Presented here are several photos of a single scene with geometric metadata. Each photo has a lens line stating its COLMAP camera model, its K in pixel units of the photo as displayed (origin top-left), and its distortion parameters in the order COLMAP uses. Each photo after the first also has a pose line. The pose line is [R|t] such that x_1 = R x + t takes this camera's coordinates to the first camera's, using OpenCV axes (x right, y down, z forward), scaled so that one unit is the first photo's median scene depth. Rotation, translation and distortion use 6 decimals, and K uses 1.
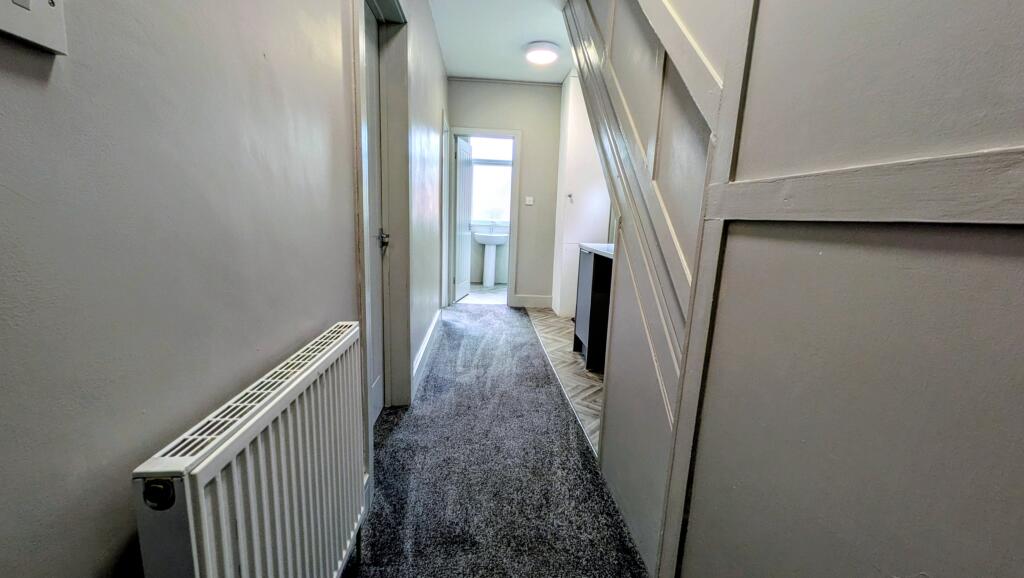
lens RADIAL K [[400.2, 0, 512.0], [0, 400.2, 289.0], [0, 0, 1]] dist [0.004097, -0.000127]
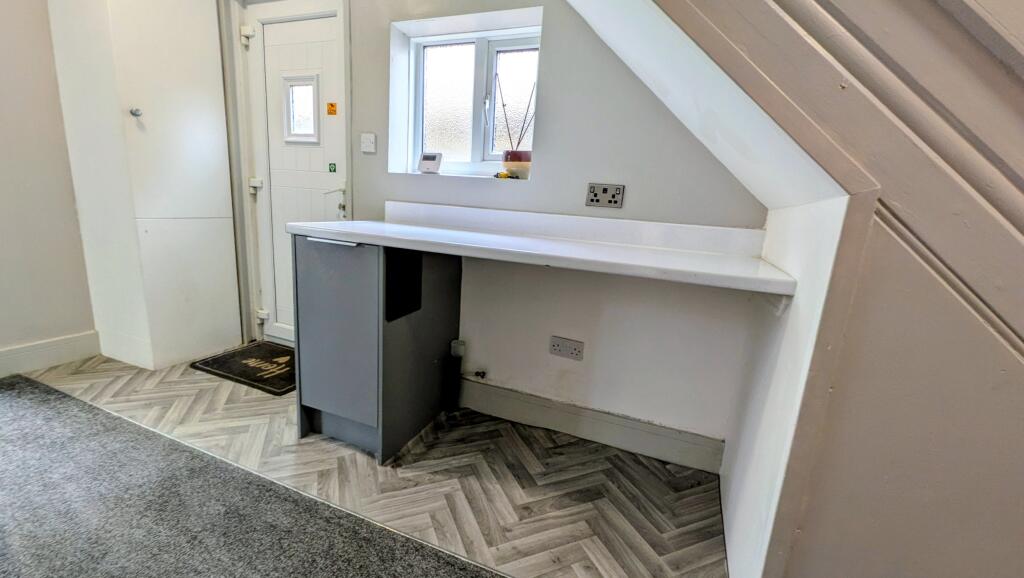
lens RADIAL K [[412.6, 0, 533.2], [0, 412.6, 293.3], [0, 0, 1]] dist [0.000752, -0.000060]
pose [[0.441597, -0.187267, 0.877453, -0.133686], [0.098696, 0.982179, 0.159947, -0.075811], [-0.891769, 0.015969, 0.452210, 0.477844]]
